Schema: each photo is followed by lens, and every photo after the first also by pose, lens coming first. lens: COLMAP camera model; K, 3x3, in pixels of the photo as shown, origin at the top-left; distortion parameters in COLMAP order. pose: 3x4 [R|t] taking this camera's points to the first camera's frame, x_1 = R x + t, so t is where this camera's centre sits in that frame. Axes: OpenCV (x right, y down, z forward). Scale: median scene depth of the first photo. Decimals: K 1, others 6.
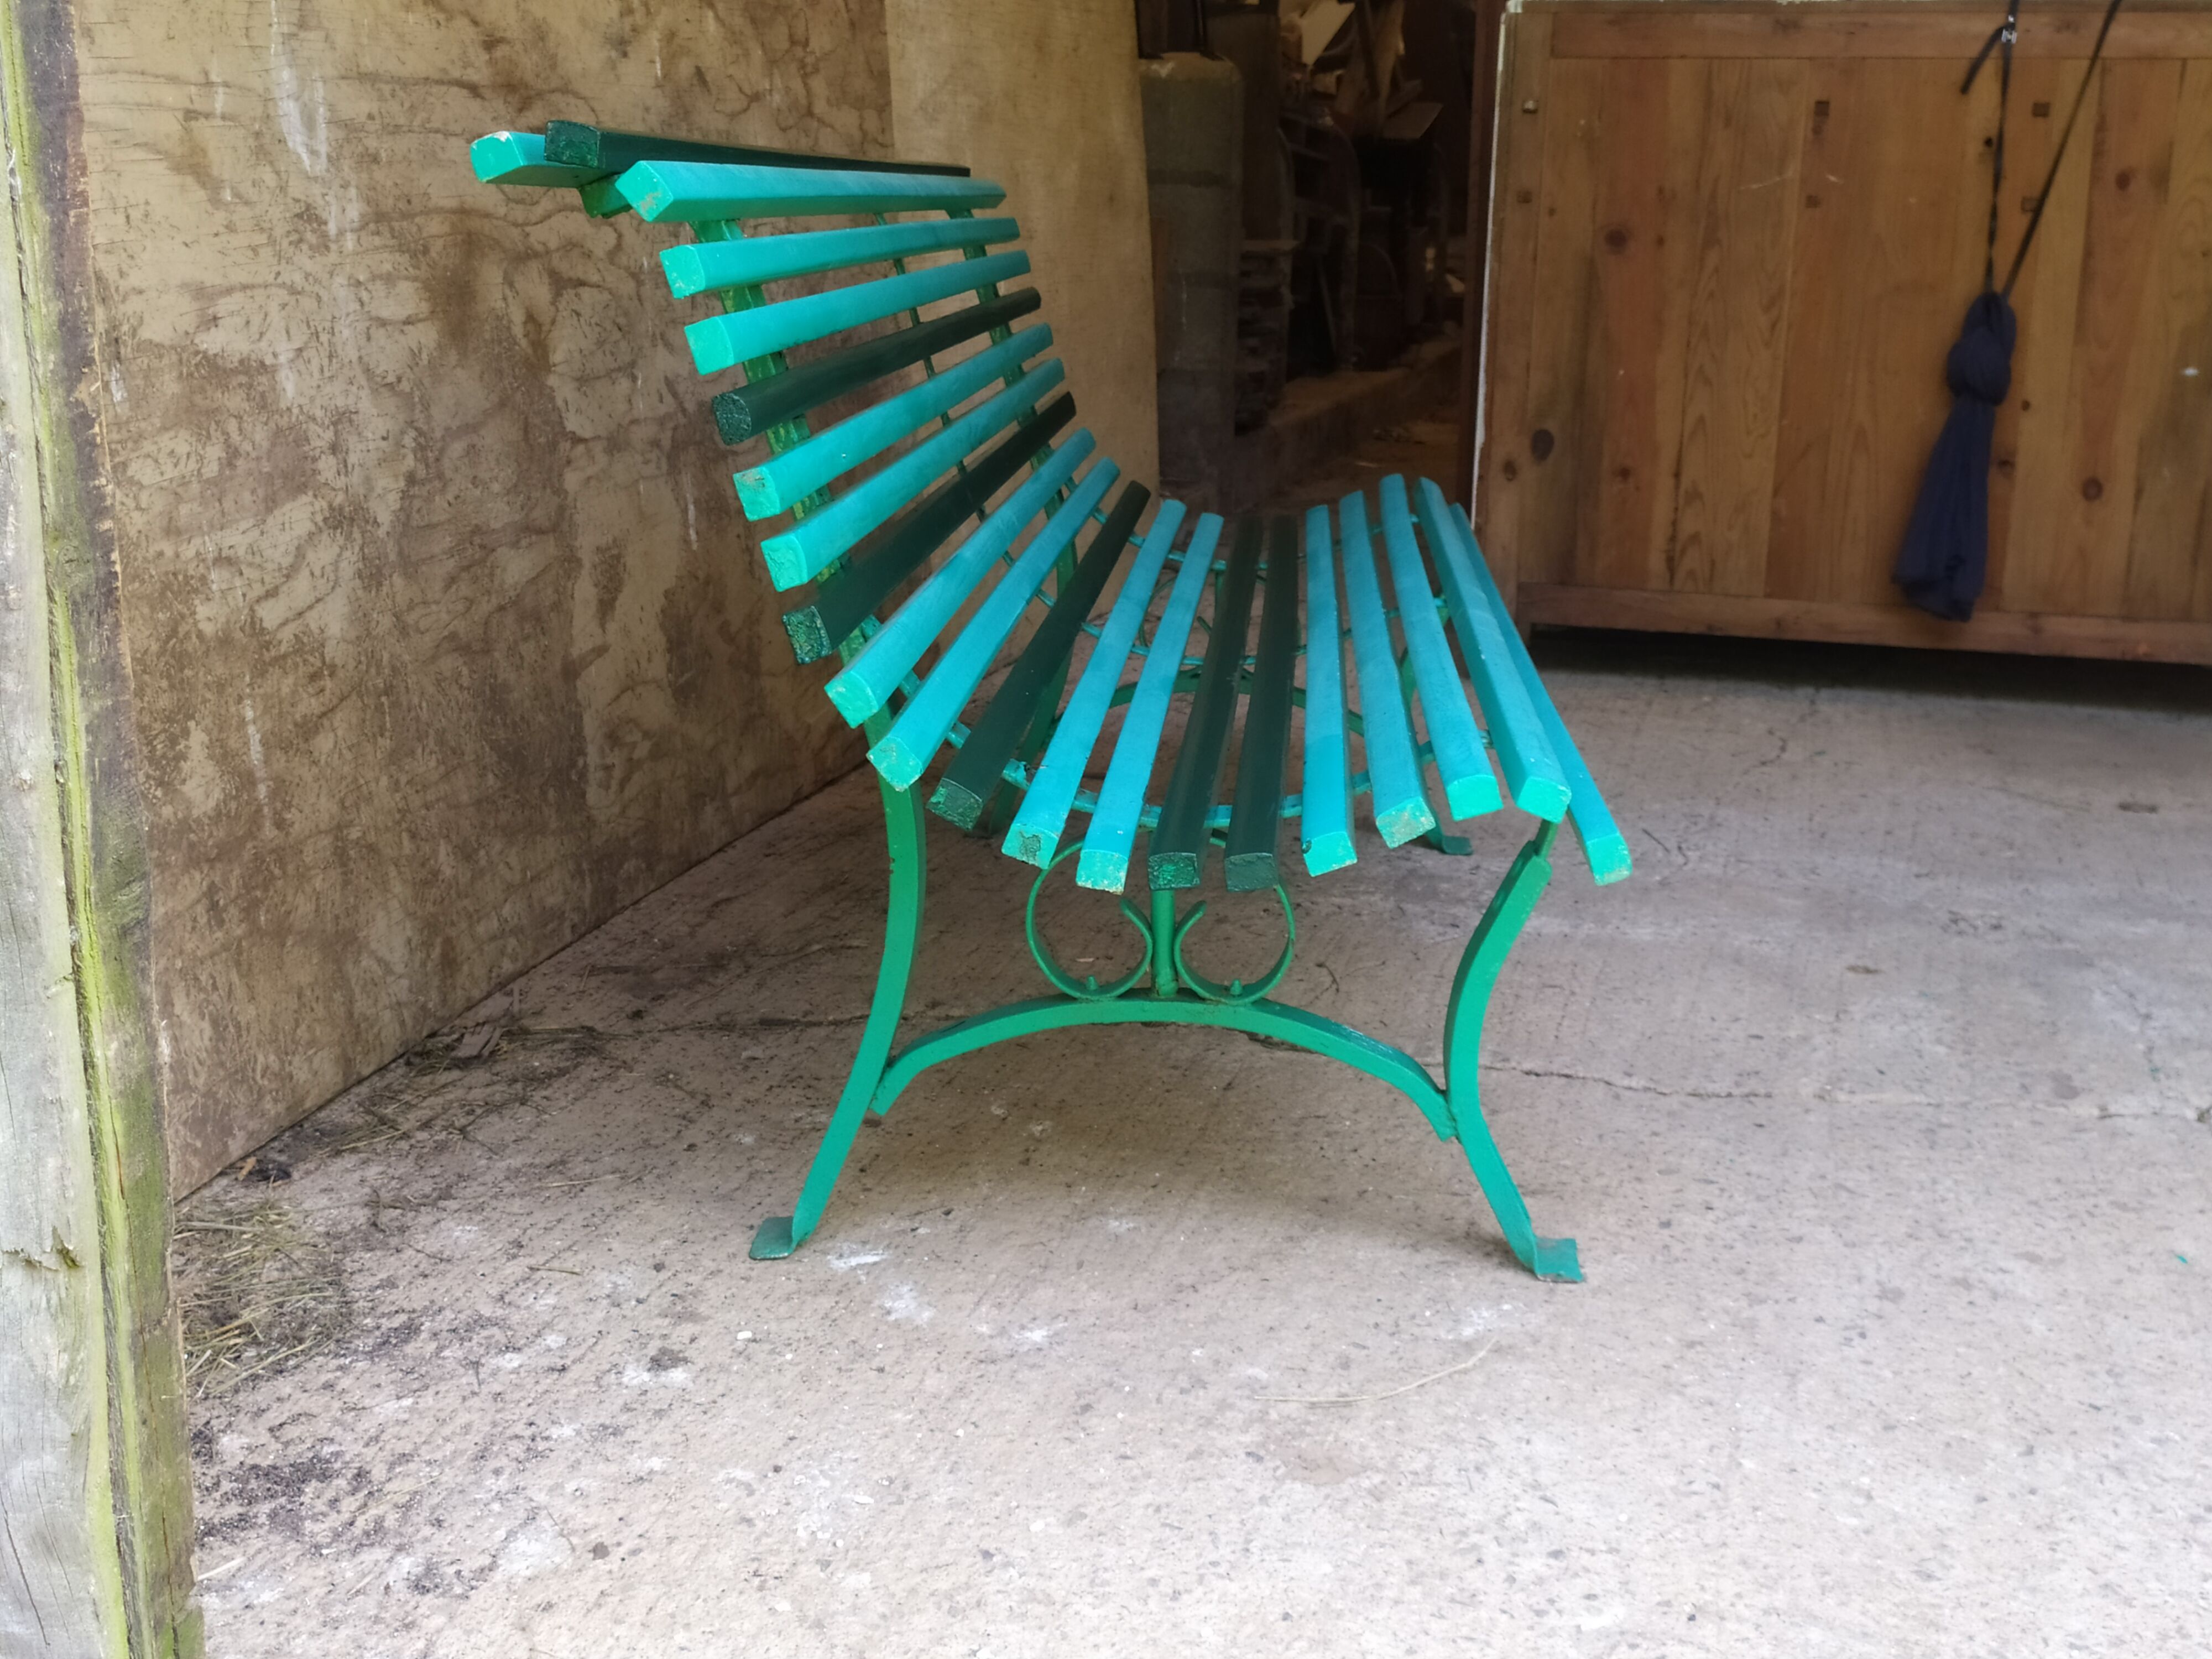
lens RADIAL K [[2637.6, 0, 1146.0], [0, 2637.6, 843.5], [0, 0, 1]] dist [0.047197, 0.000000]
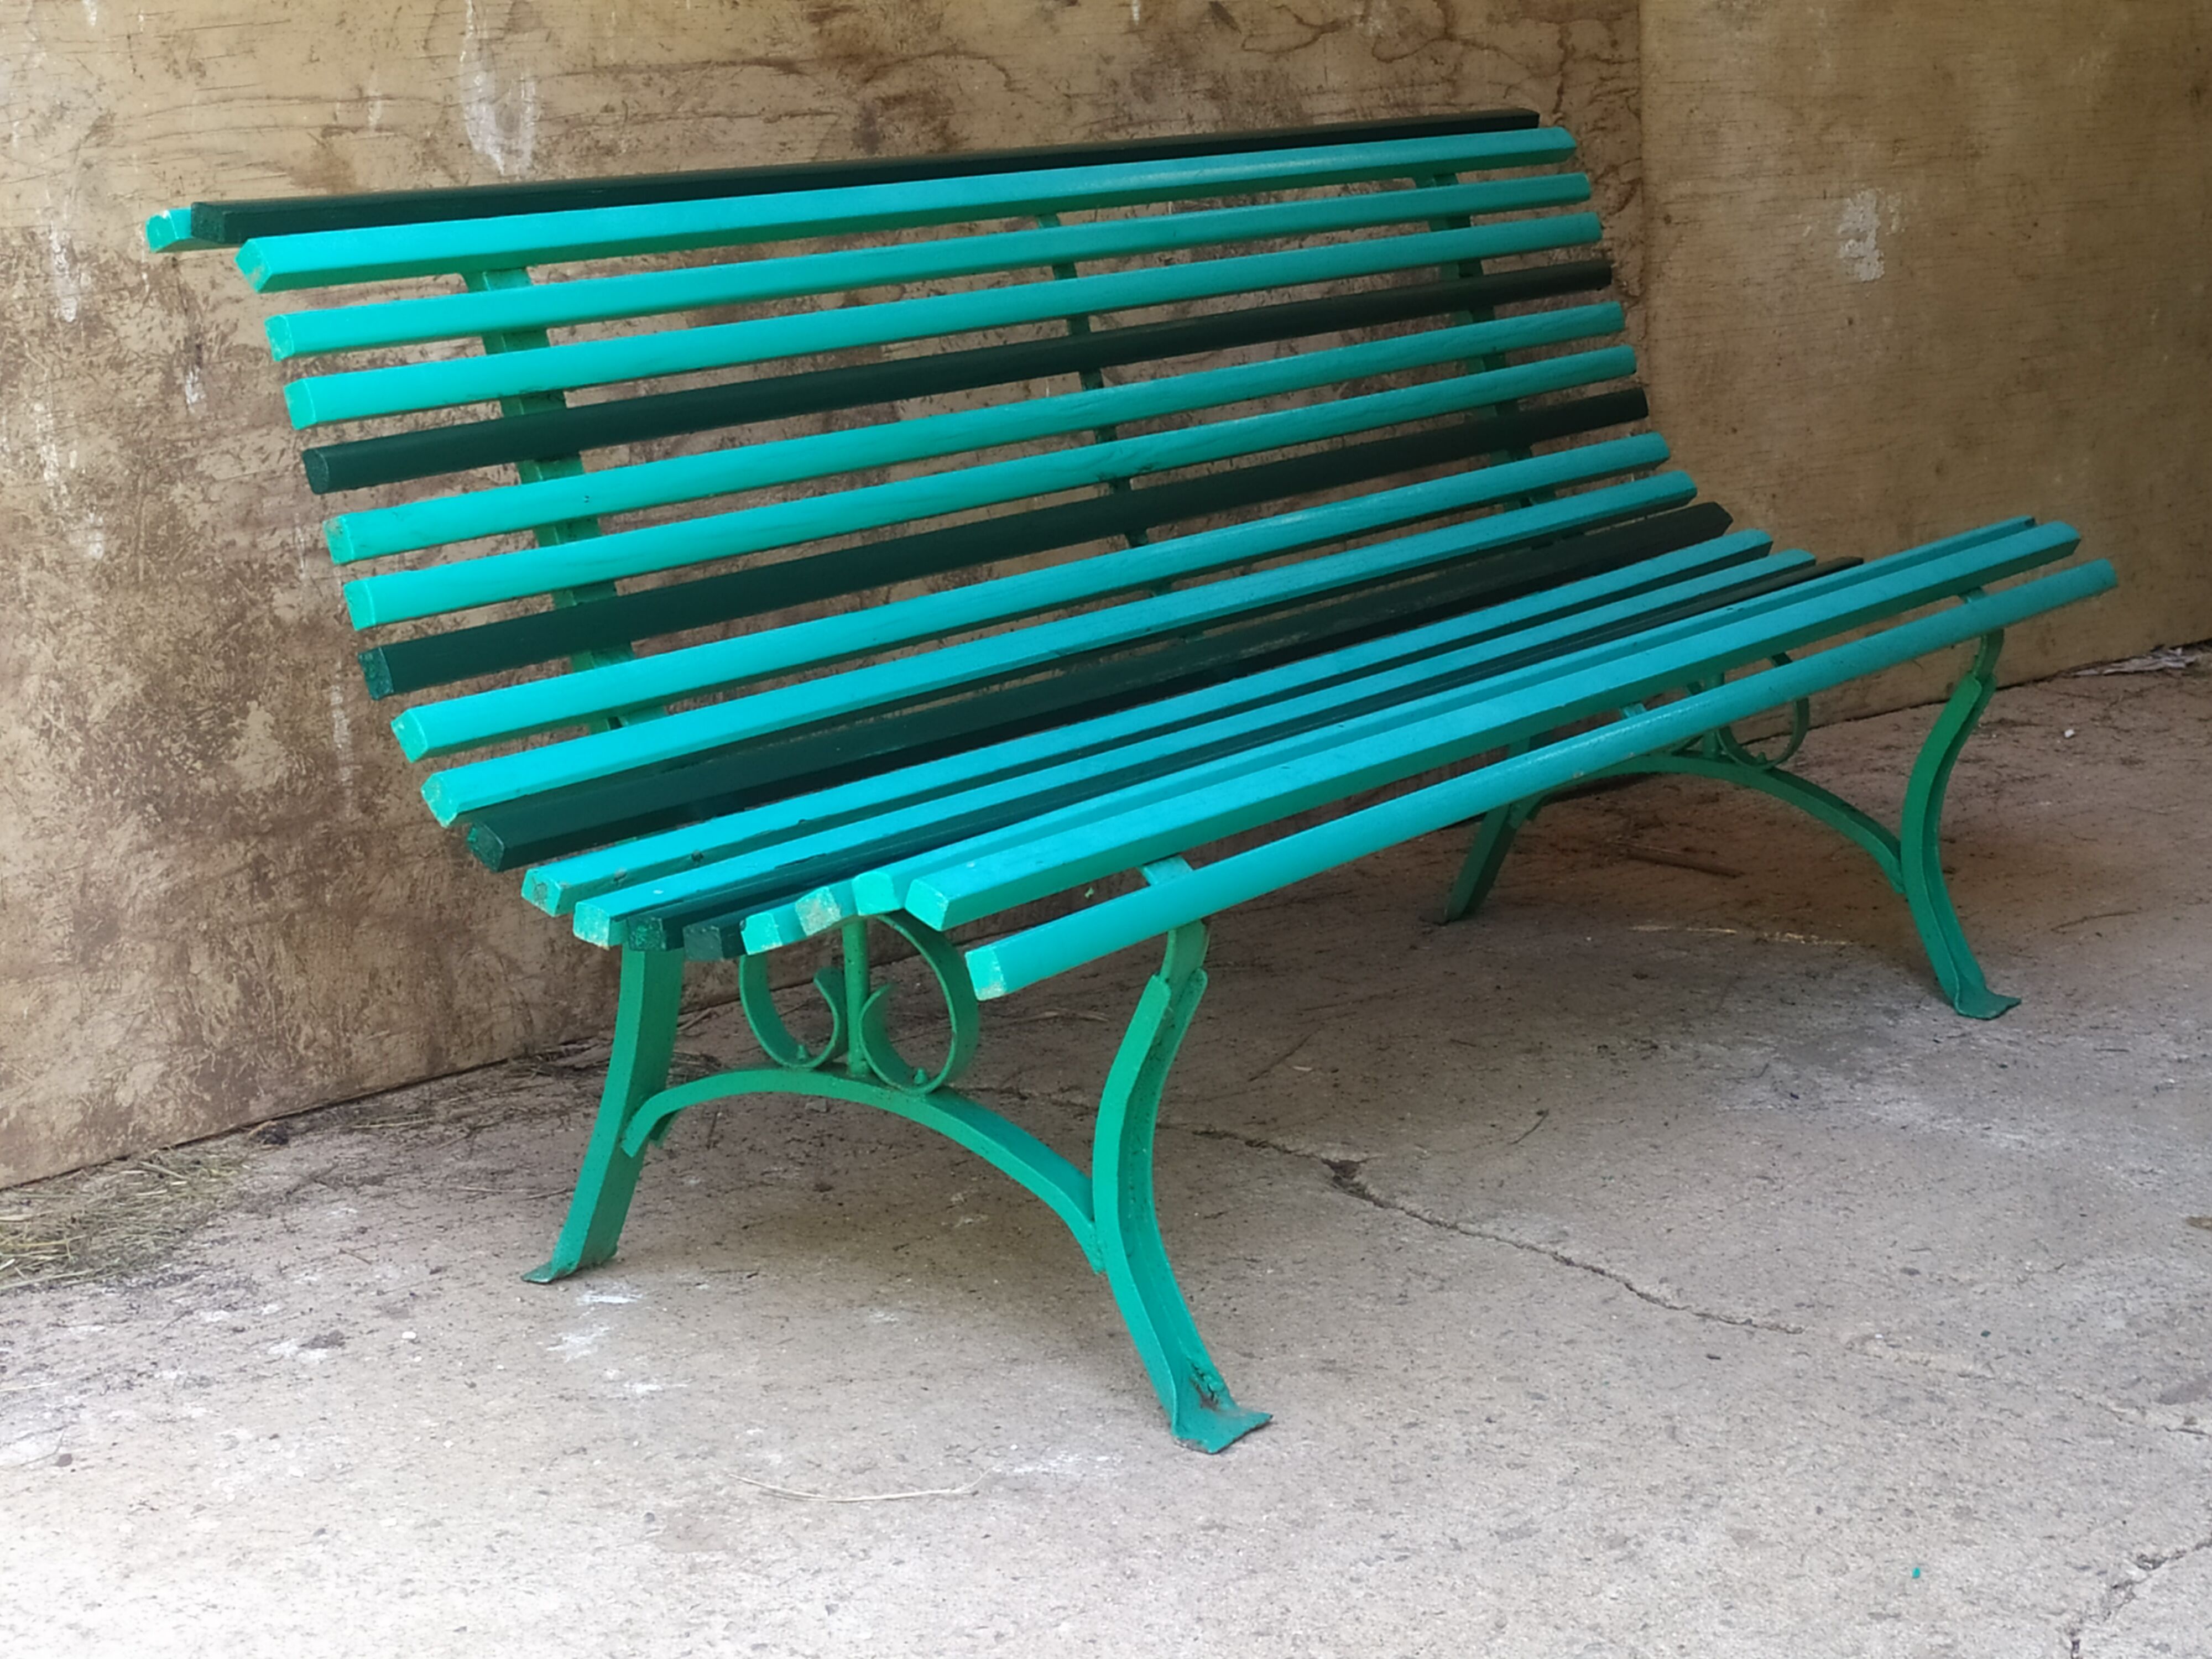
lens RADIAL K [[3943.5, 0, 1105.6], [0, 3943.5, 844.8], [0, 0, 1]] dist [0.041566, 0.000000]
pose [[0.848218, 0.107780, -0.518565, 0.701894], [-0.115301, 0.993171, 0.017826, -0.052692], [0.516944, 0.044671, 0.854853, -0.158555]]
